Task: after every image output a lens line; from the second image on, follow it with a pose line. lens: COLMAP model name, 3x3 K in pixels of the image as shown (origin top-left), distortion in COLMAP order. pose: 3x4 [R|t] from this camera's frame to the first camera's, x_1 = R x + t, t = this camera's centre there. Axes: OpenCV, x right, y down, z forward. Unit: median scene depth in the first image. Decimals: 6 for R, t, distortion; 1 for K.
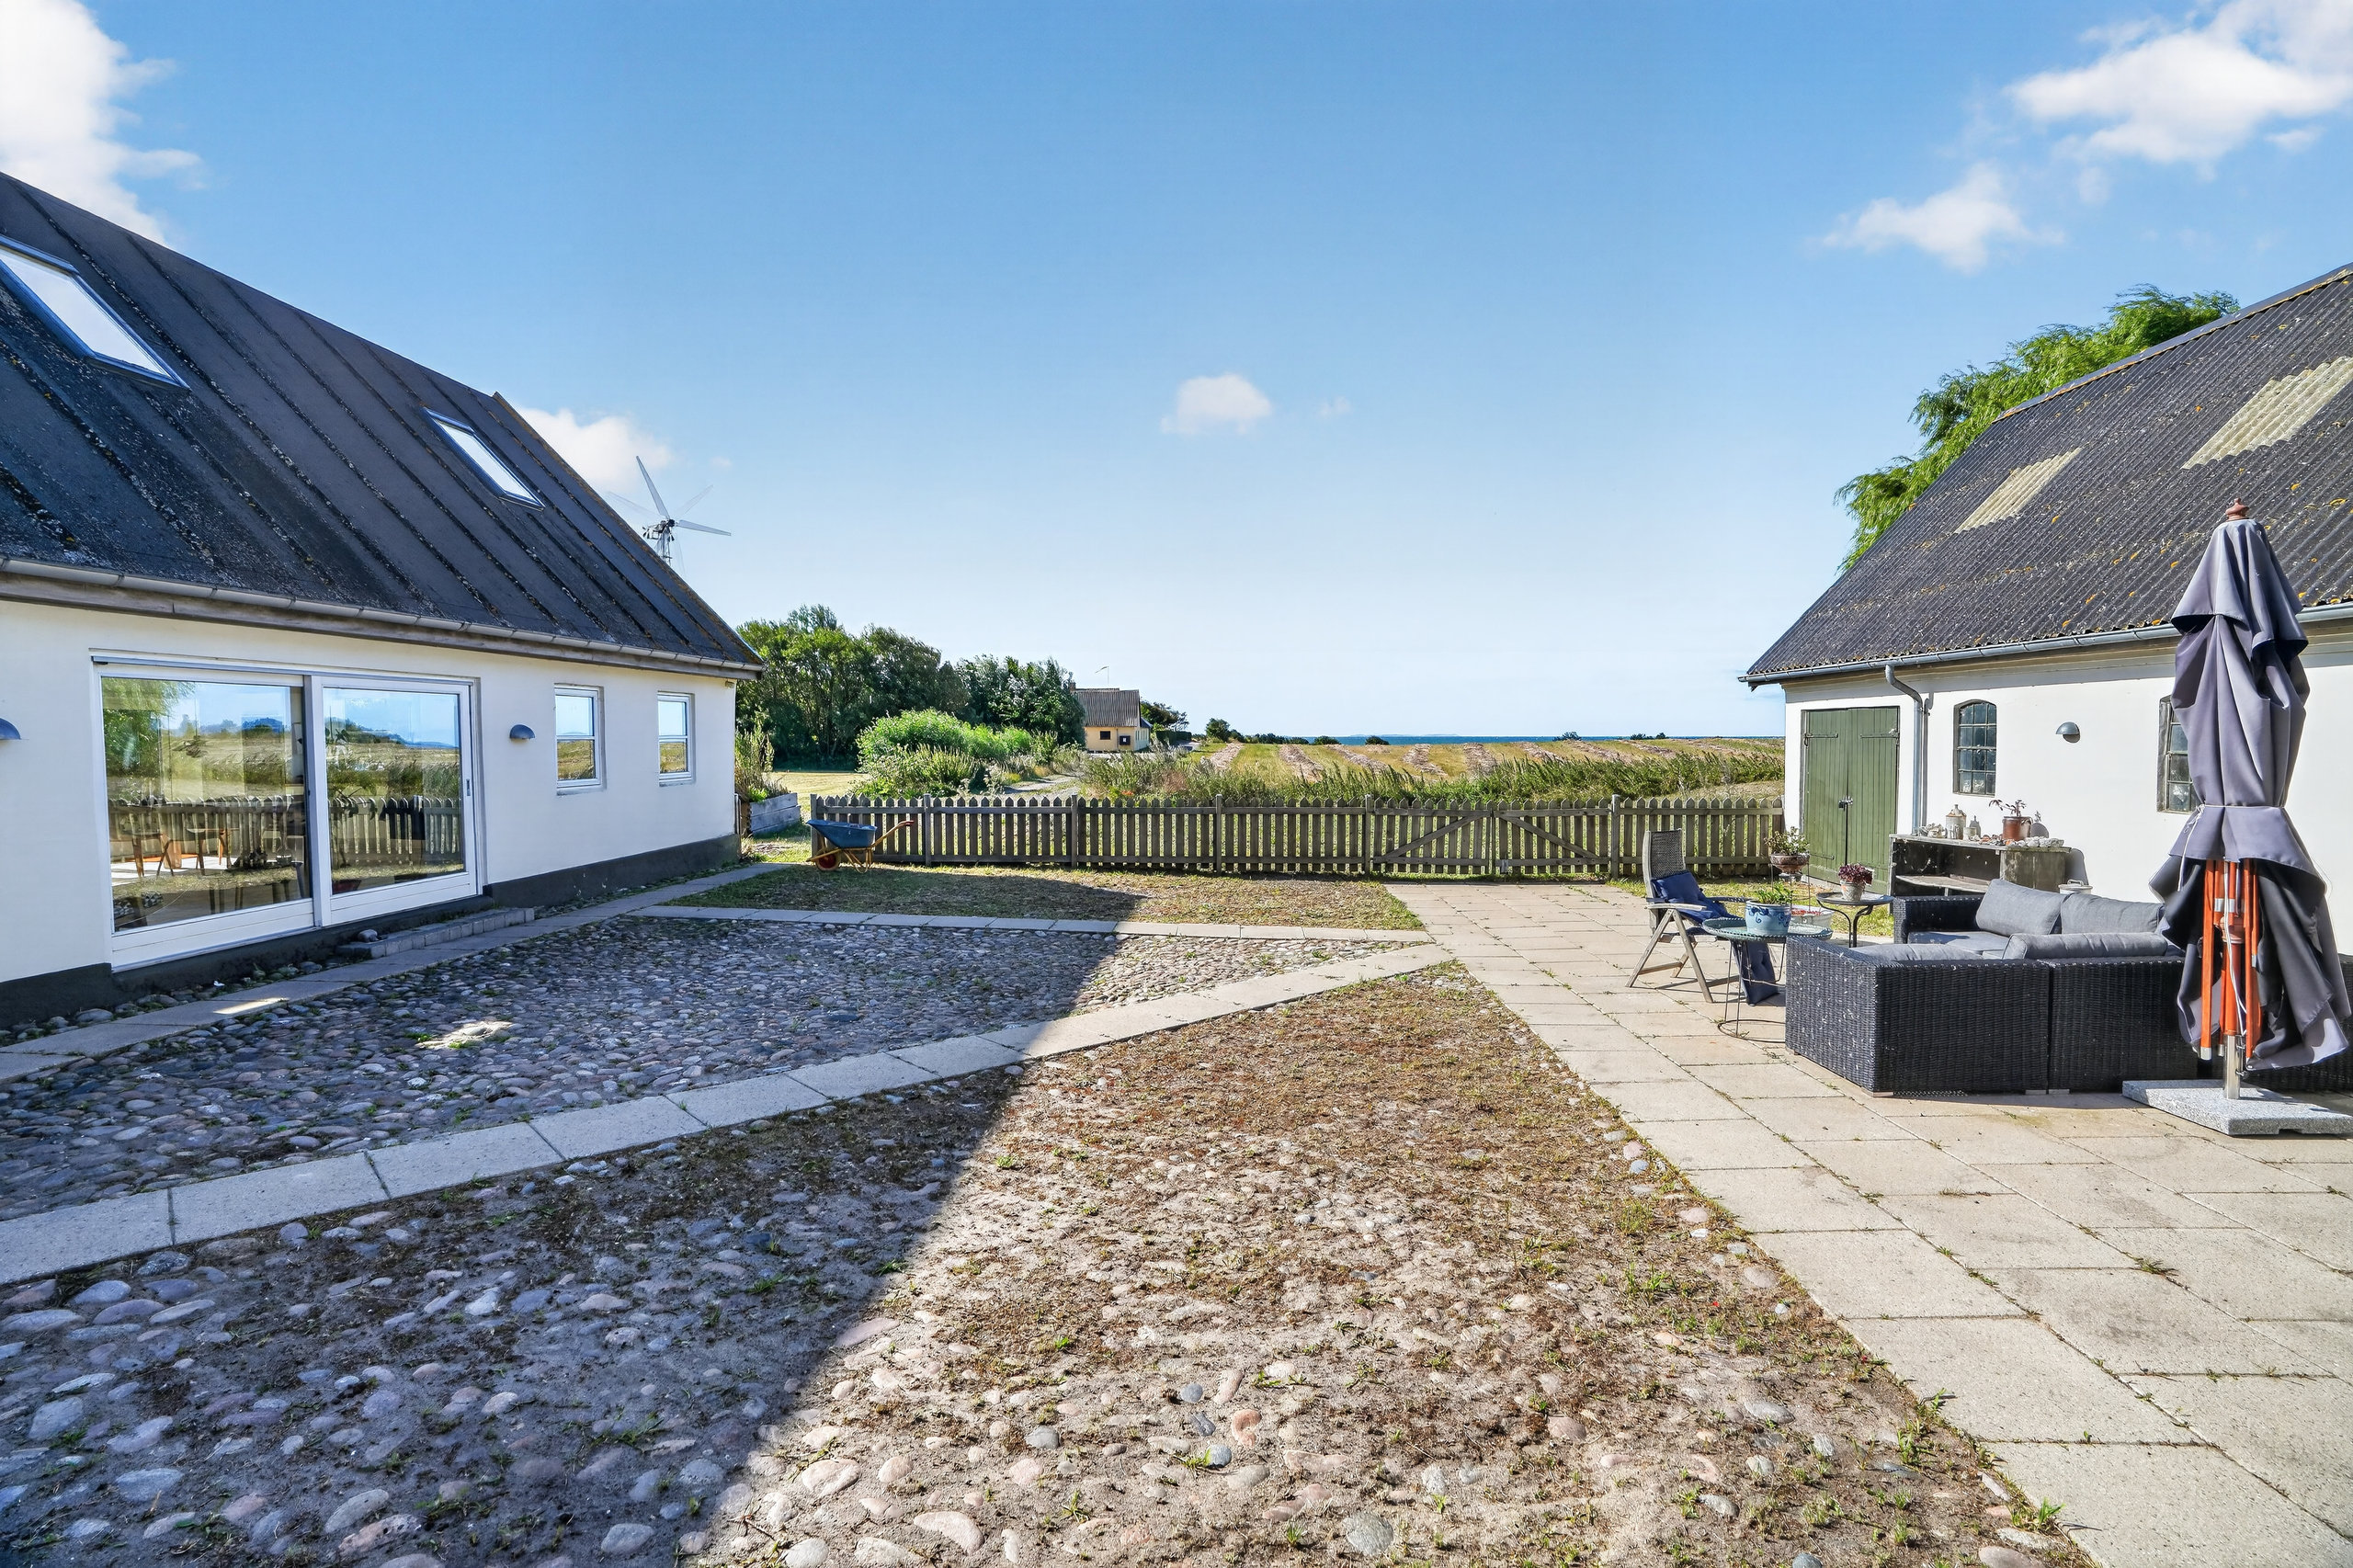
lens RADIAL K [[1033.0, 0, 1176.5], [0, 1033.0, 784.0], [0, 0, 1]] dist [-0.000116, 0.000258]
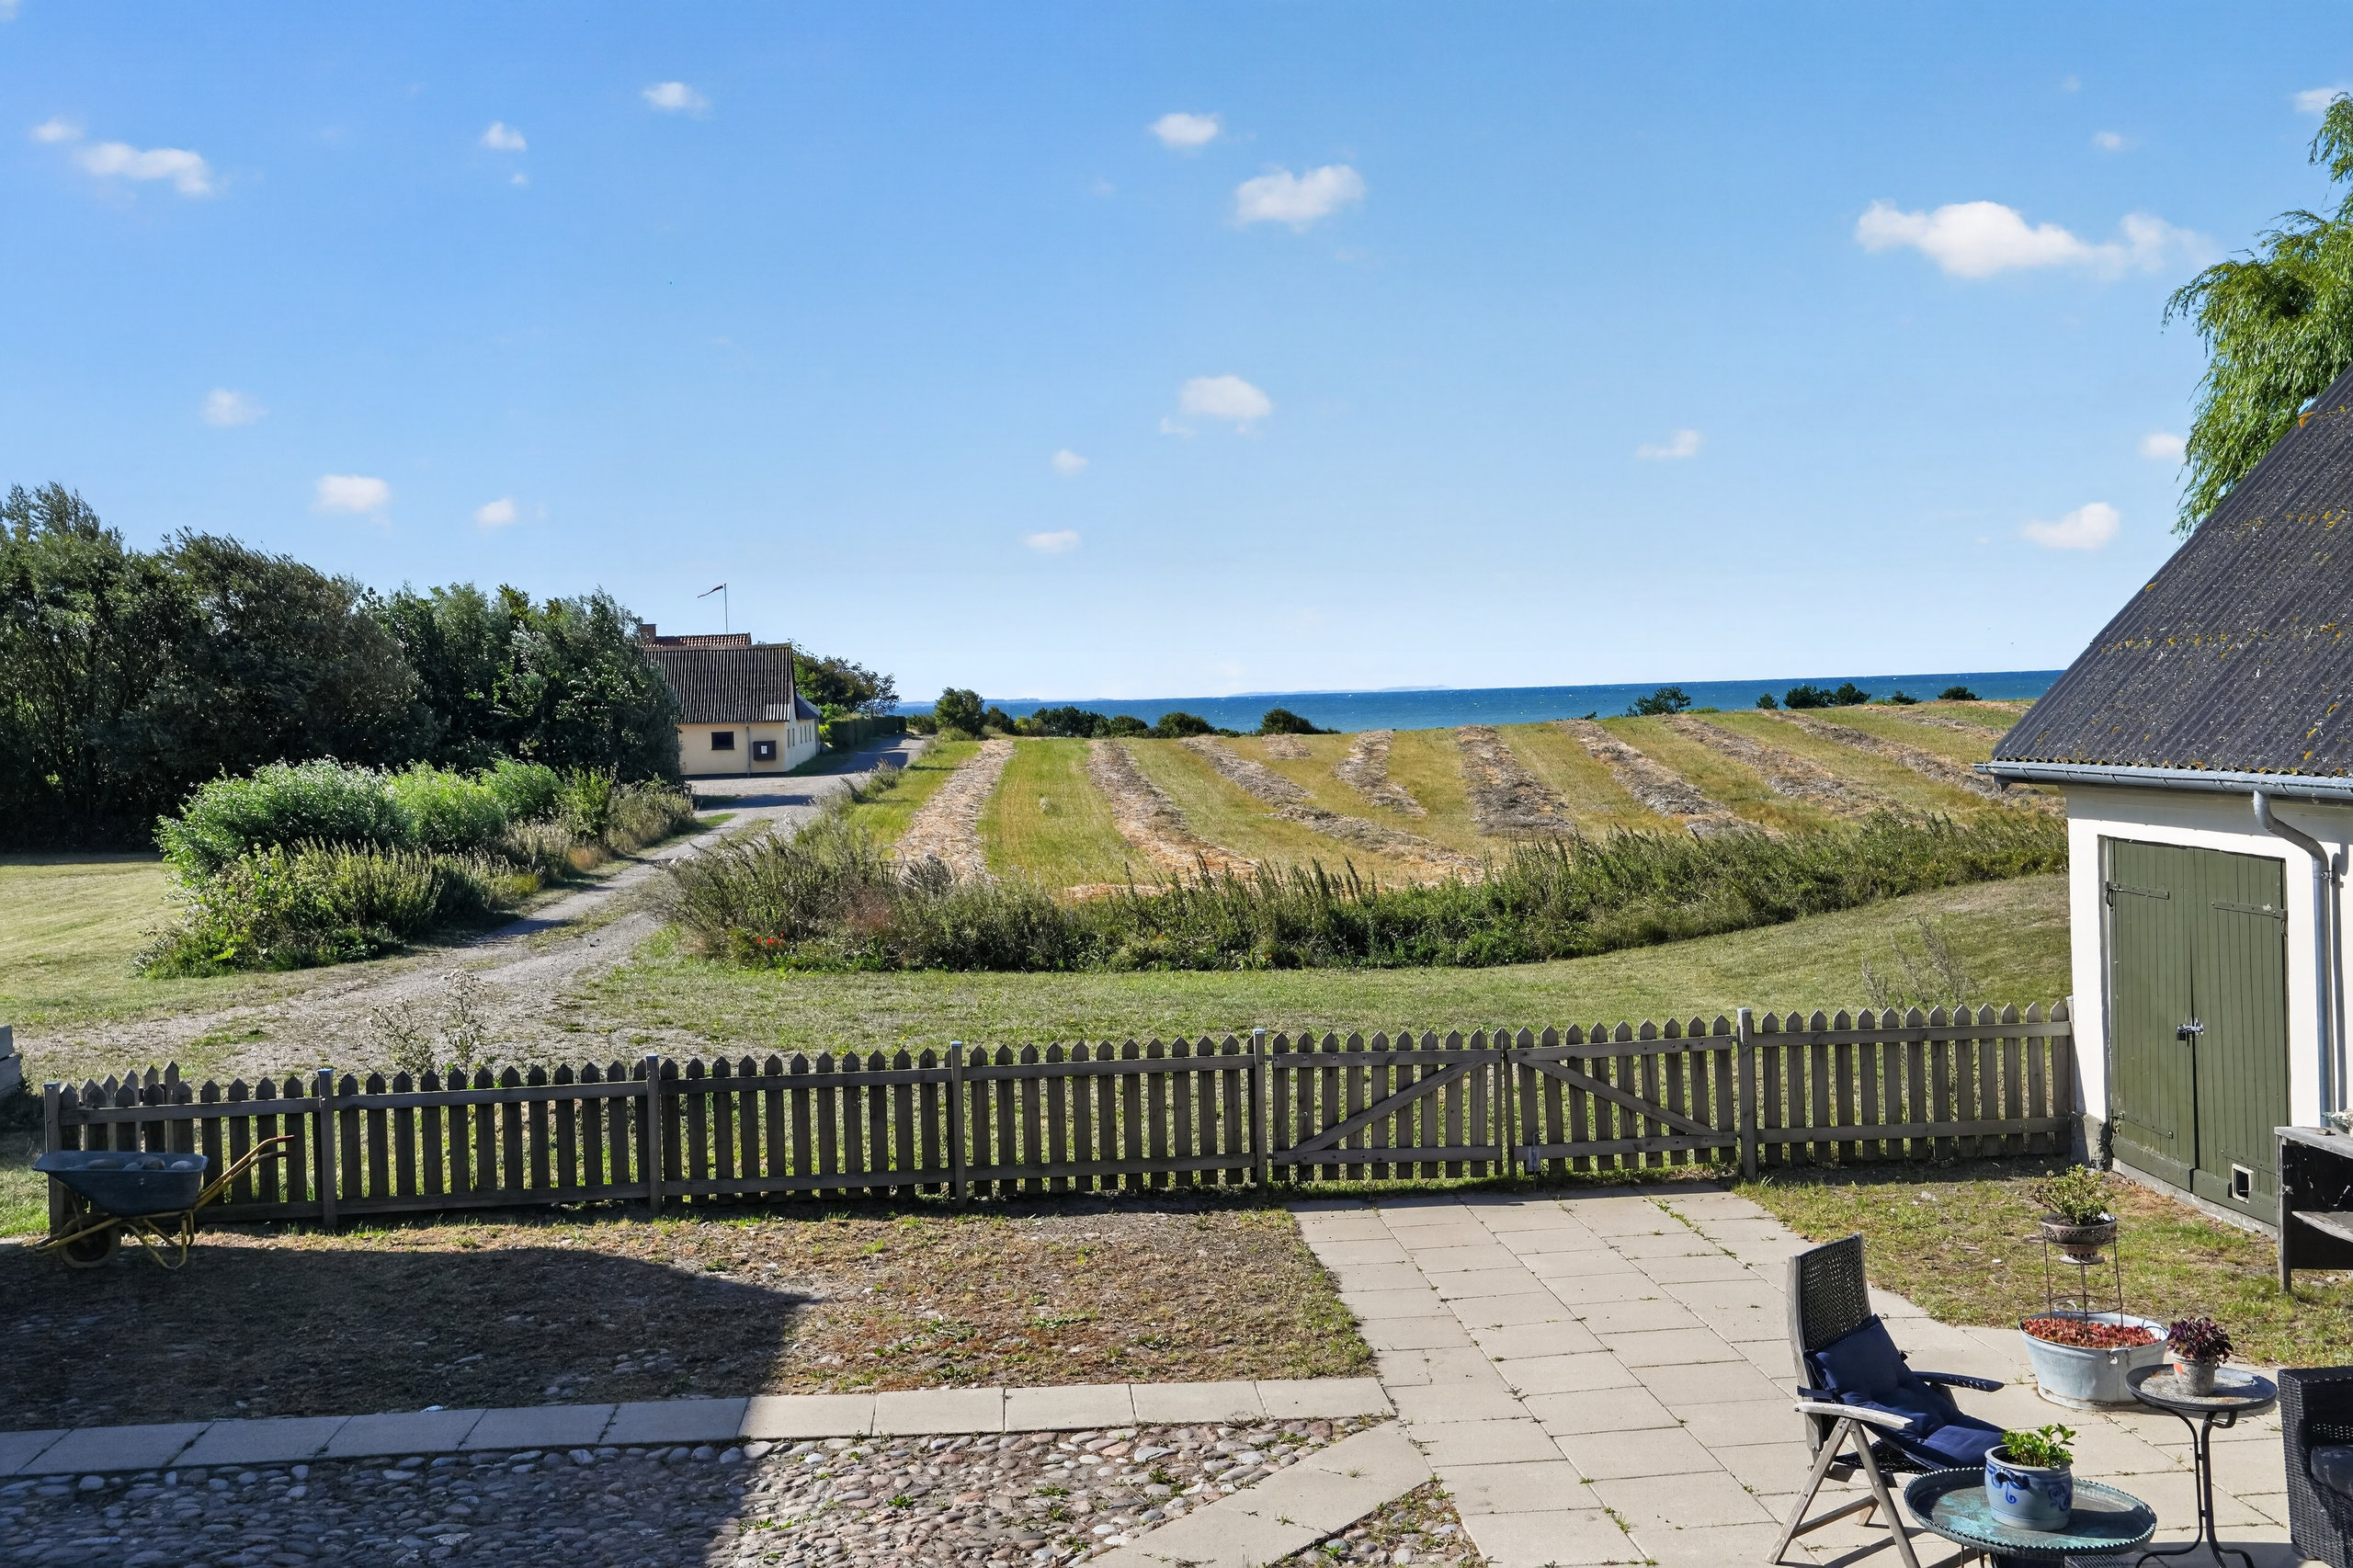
lens RADIAL K [[2138.1, 0, 1123.1], [0, 2138.1, 782.7], [0, 0, 1]] dist [0.131246, -0.013978]
pose [[0.993064, -0.031368, 0.113317, 0.008178], [0.031721, 0.999496, -0.001310, -0.107398], [-0.113219, 0.004896, 0.993558, -0.014903]]
